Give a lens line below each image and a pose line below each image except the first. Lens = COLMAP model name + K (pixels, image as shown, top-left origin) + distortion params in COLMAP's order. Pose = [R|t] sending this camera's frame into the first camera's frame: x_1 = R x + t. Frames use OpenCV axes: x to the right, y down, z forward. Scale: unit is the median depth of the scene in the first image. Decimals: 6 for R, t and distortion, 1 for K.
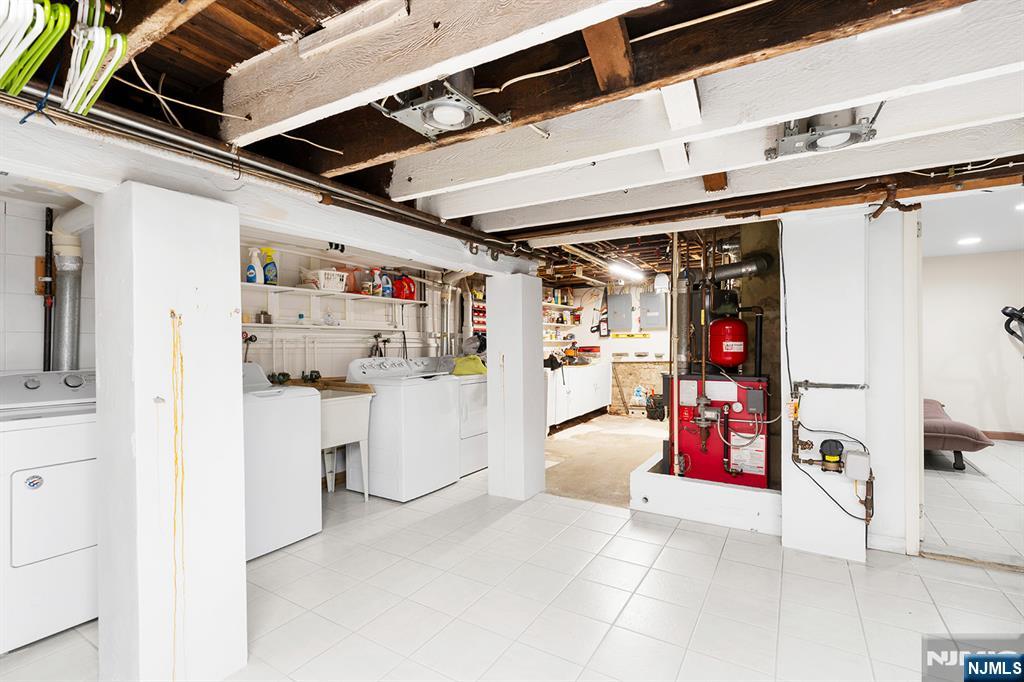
lens RADIAL K [[464.4, 0, 511.1], [0, 464.4, 342.2], [0, 0, 1]] dist [-0.003167, 0.000730]
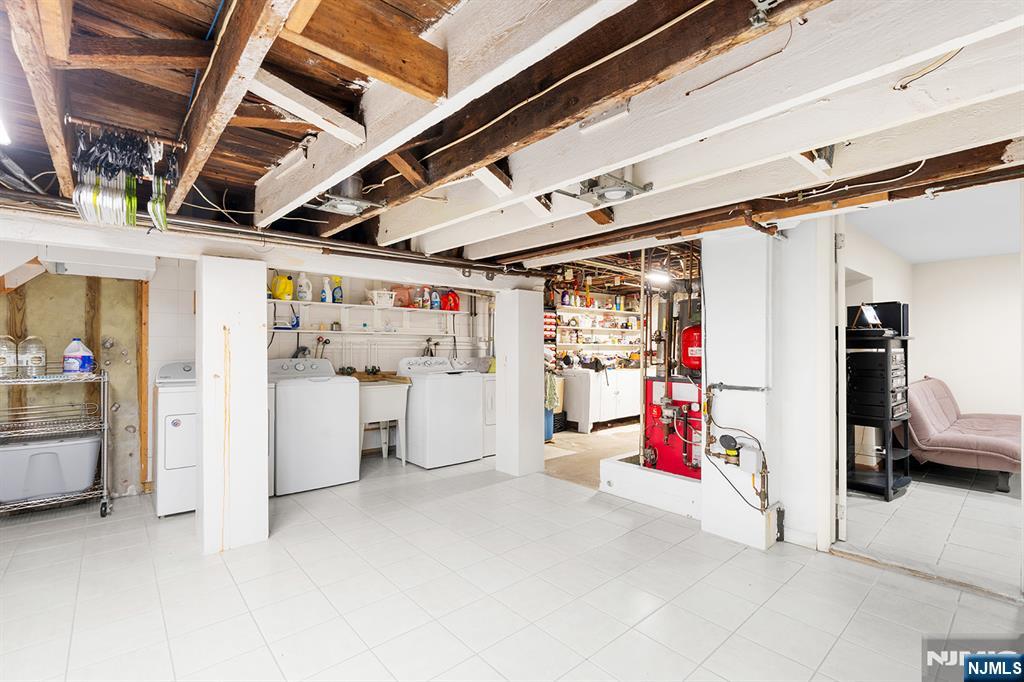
lens RADIAL K [[464.4, 0, 518.4], [0, 464.4, 346.8], [0, 0, 1]] dist [-0.003167, 0.000730]
pose [[0.955760, 0.009983, -0.293977, 0.504919], [-0.009045, 0.999949, 0.004550, -0.004039], [0.294008, -0.001690, 0.955802, -0.209519]]
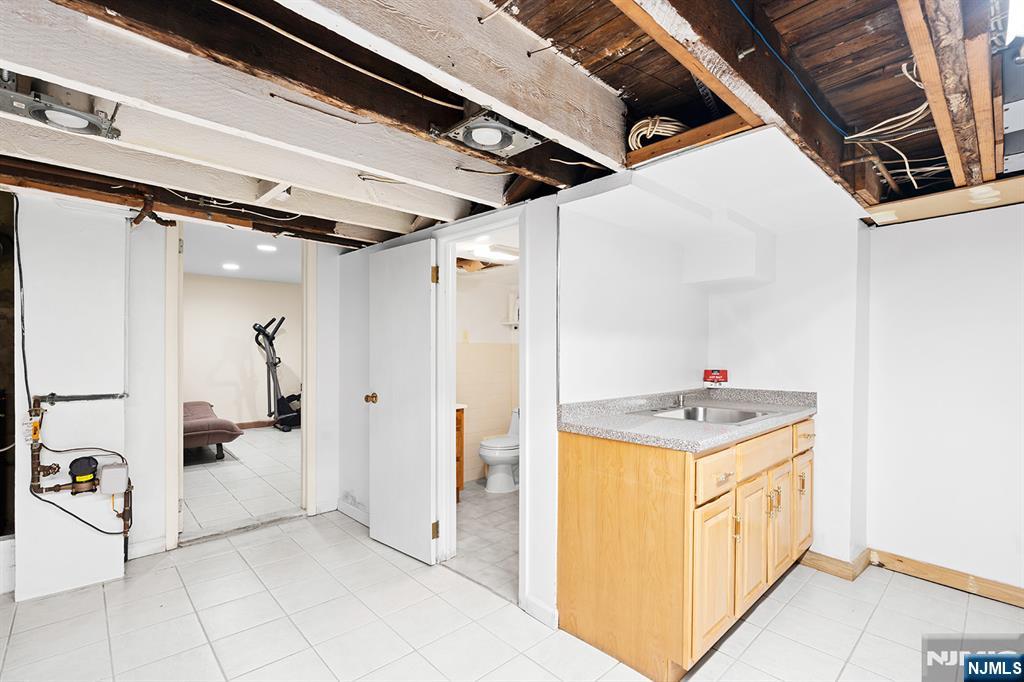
lens RADIAL K [[464.4, 0, 509.8], [0, 464.4, 357.0], [0, 0, 1]] dist [-0.003167, 0.000730]
pose [[0.268287, -0.000469, 0.963339, 0.044415], [-0.014733, 0.999881, 0.004590, -0.000754], [-0.963226, -0.015424, 0.268248, -0.033183]]
